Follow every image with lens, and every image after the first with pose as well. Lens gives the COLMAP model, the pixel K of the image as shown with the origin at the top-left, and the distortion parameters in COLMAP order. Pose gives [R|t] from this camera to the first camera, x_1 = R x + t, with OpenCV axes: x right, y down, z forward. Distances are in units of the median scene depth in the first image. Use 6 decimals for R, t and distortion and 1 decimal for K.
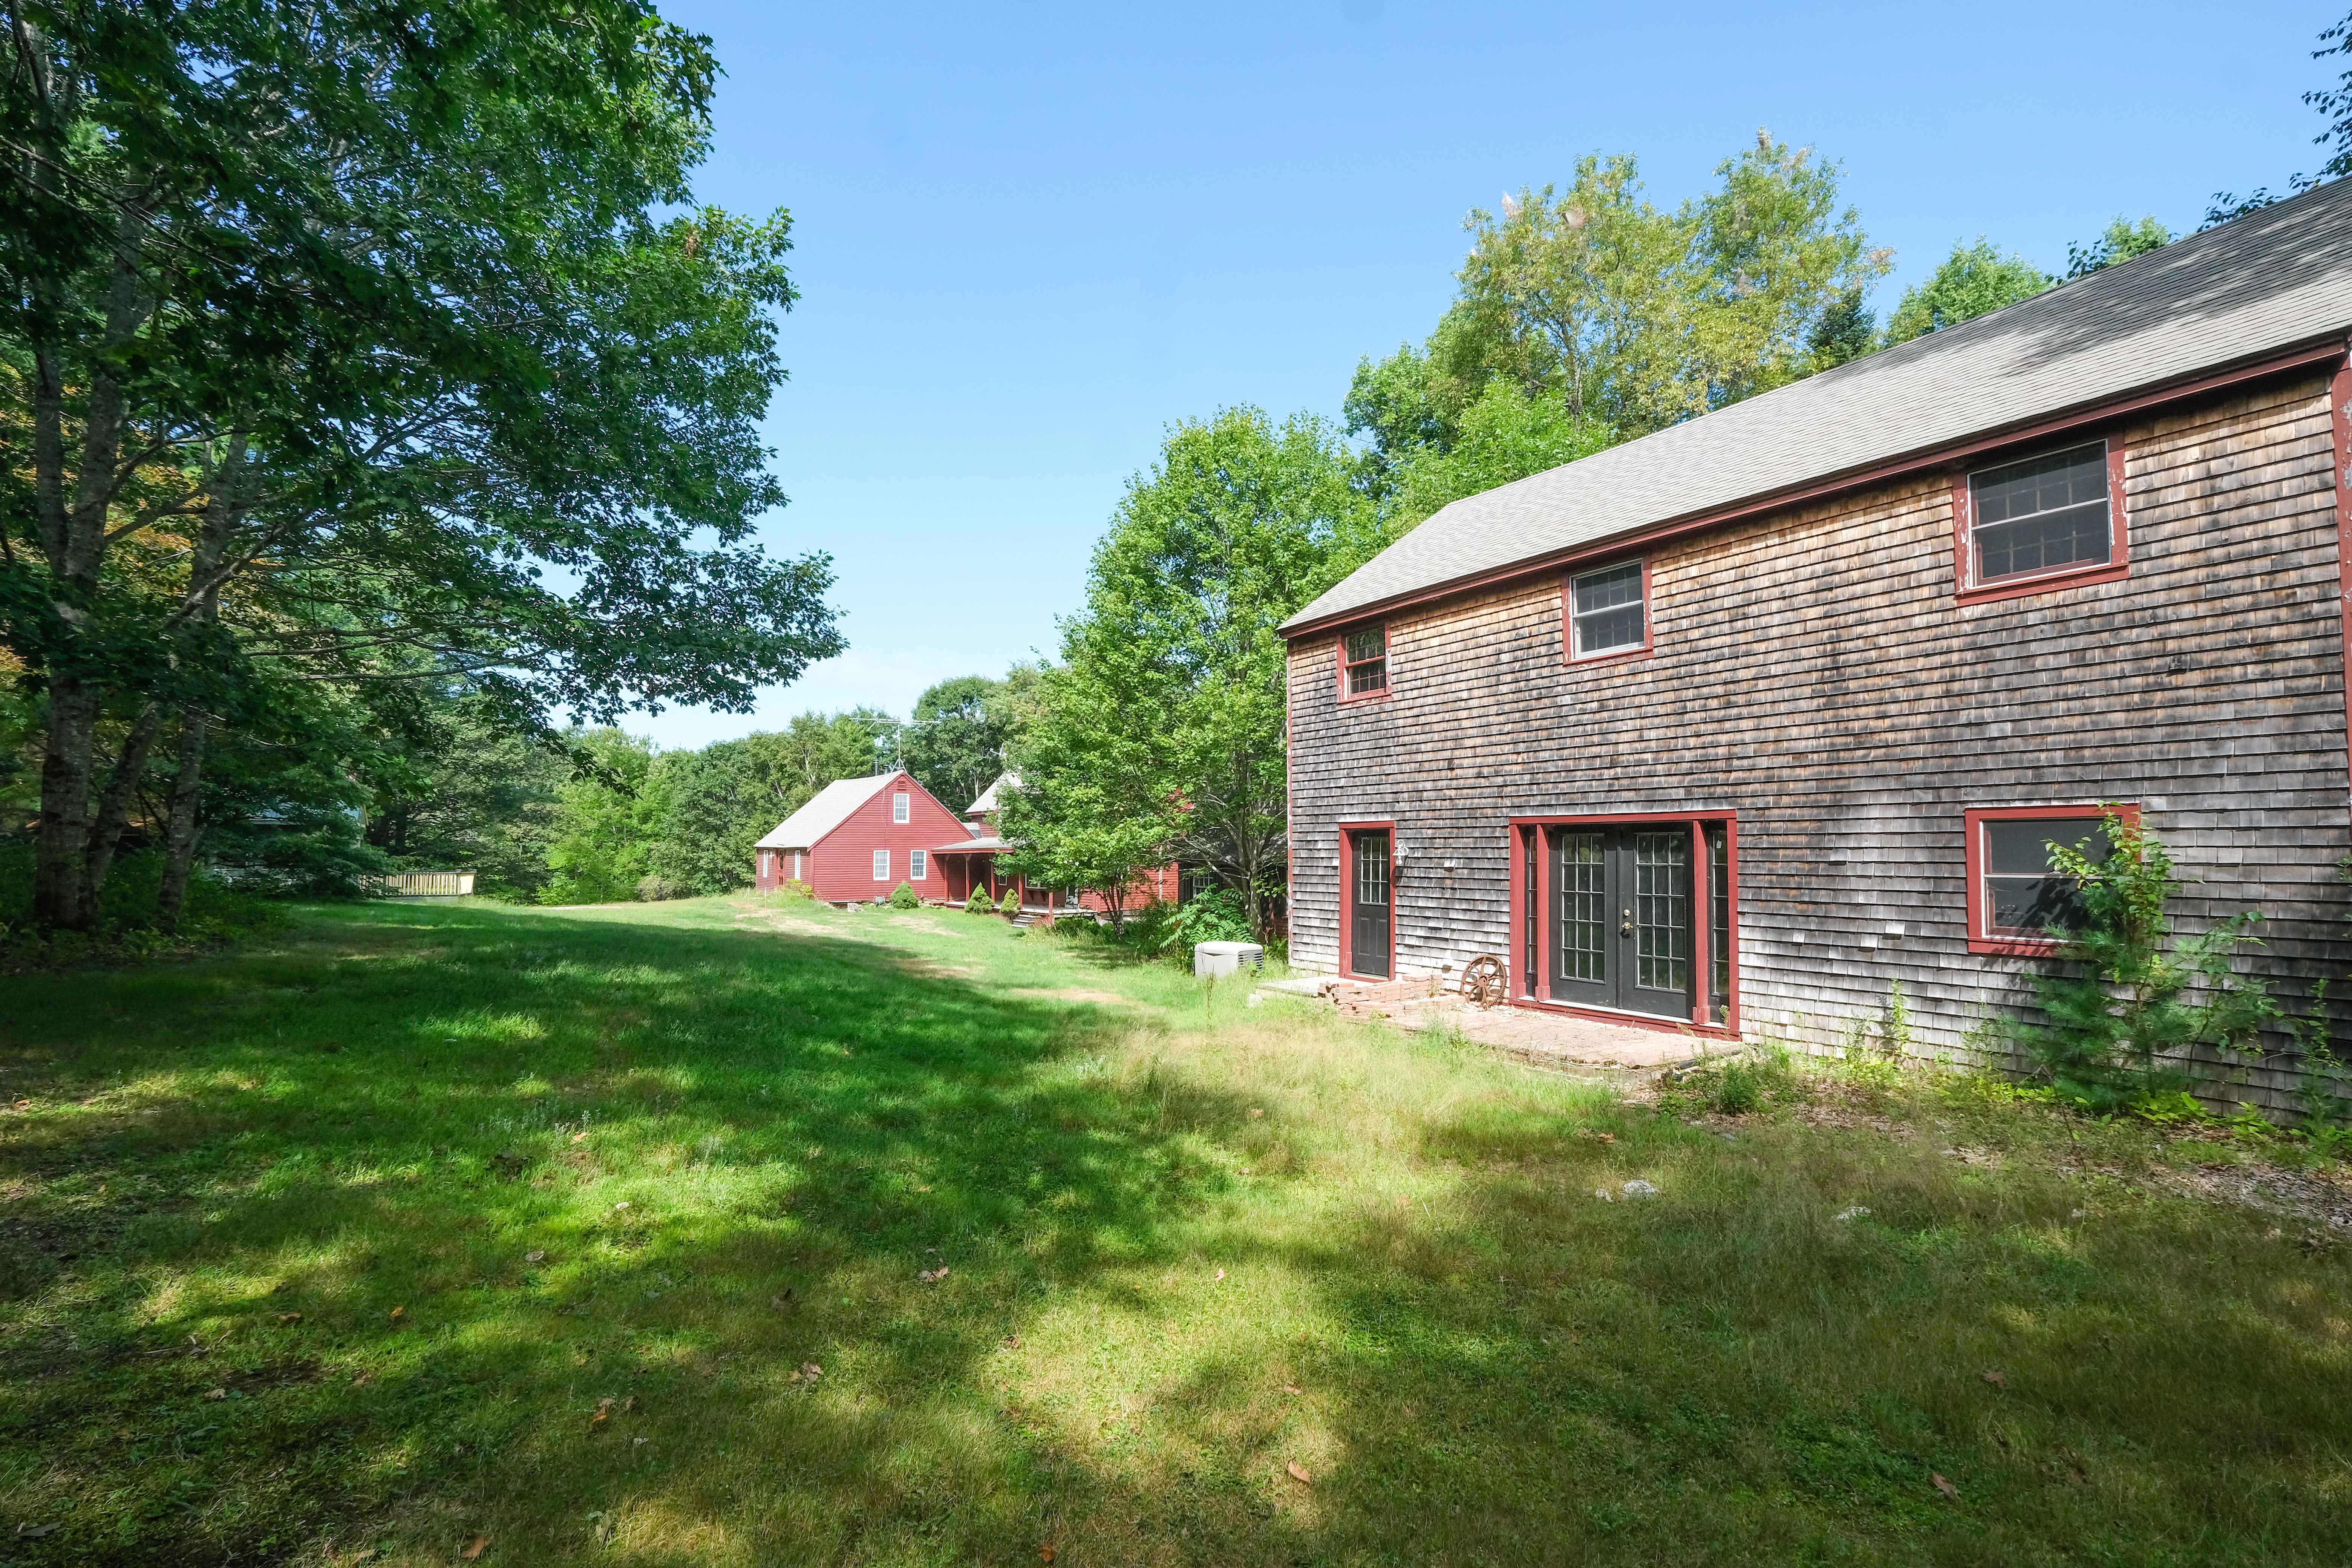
lens RADIAL K [[1035.9, 0, 1172.4], [0, 1035.9, 805.4], [0, 0, 1]] dist [-0.012201, 0.001042]
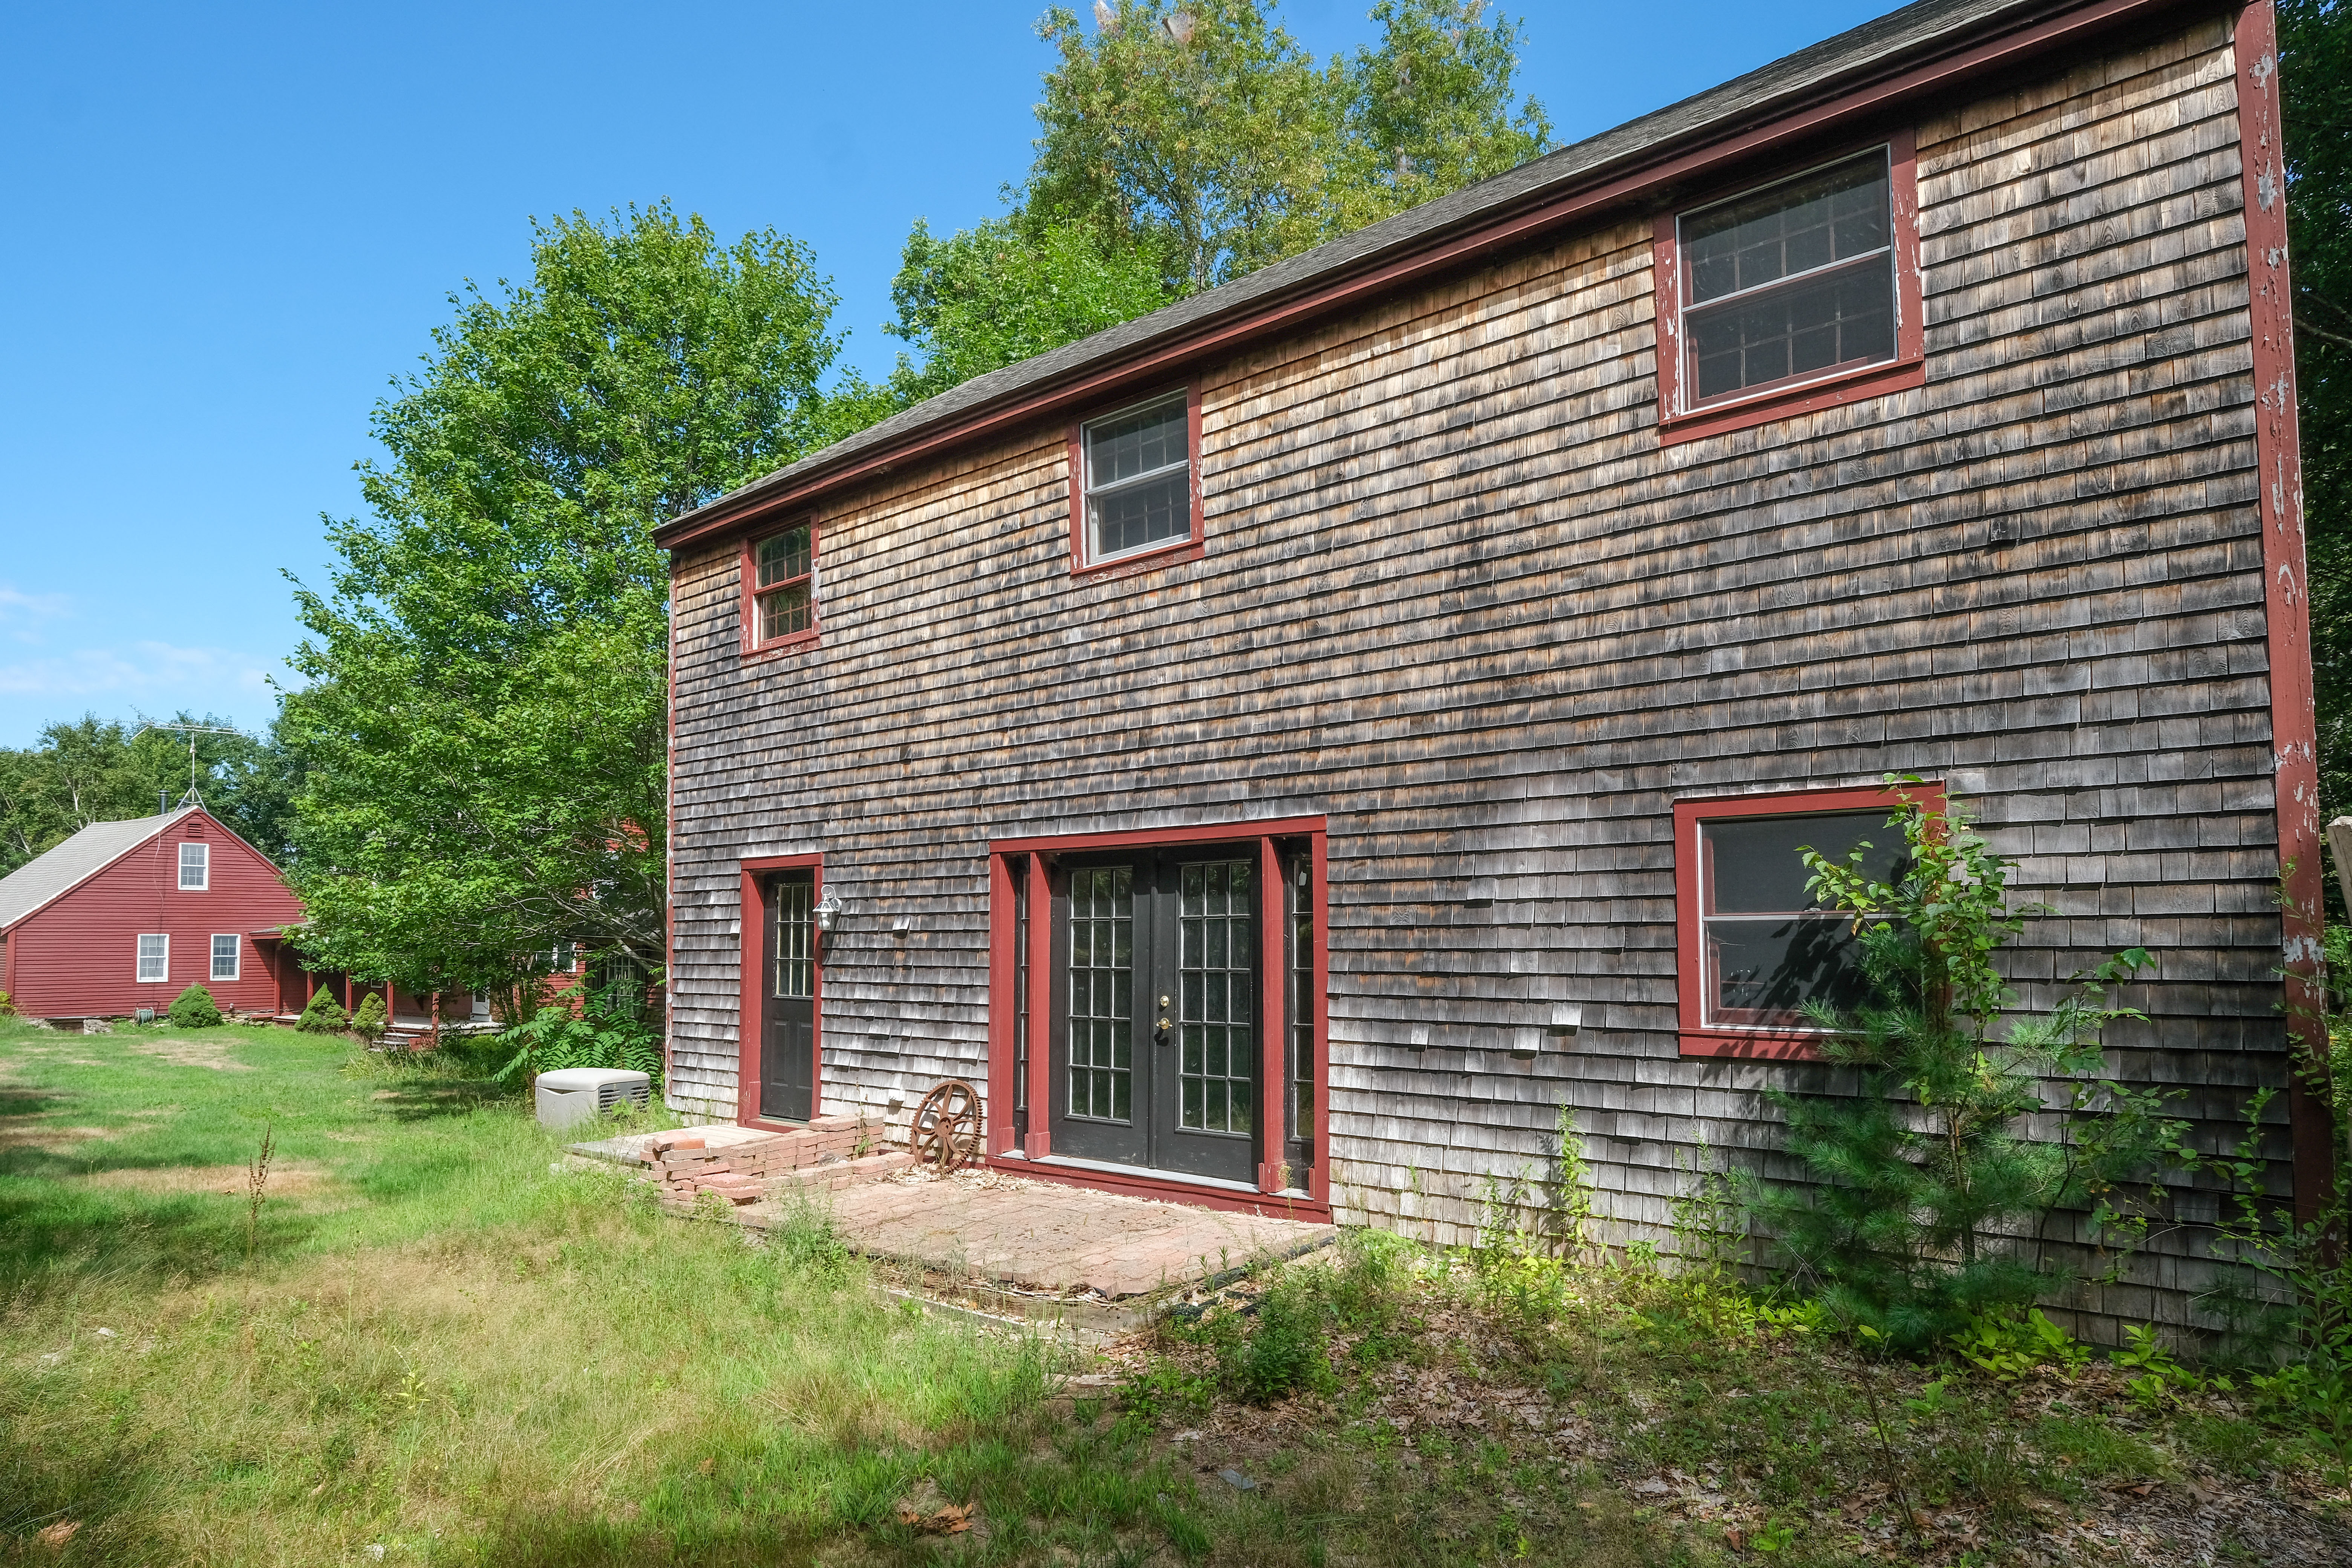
lens RADIAL K [[1358.4, 0, 1106.3], [0, 1358.4, 856.7], [0, 0, 1]] dist [-0.005962, -0.008387]
pose [[0.963191, 0.010868, 0.268597, 0.249908], [-0.005969, 0.999801, -0.019050, 0.046340], [-0.268751, 0.016745, 0.963064, 0.338696]]
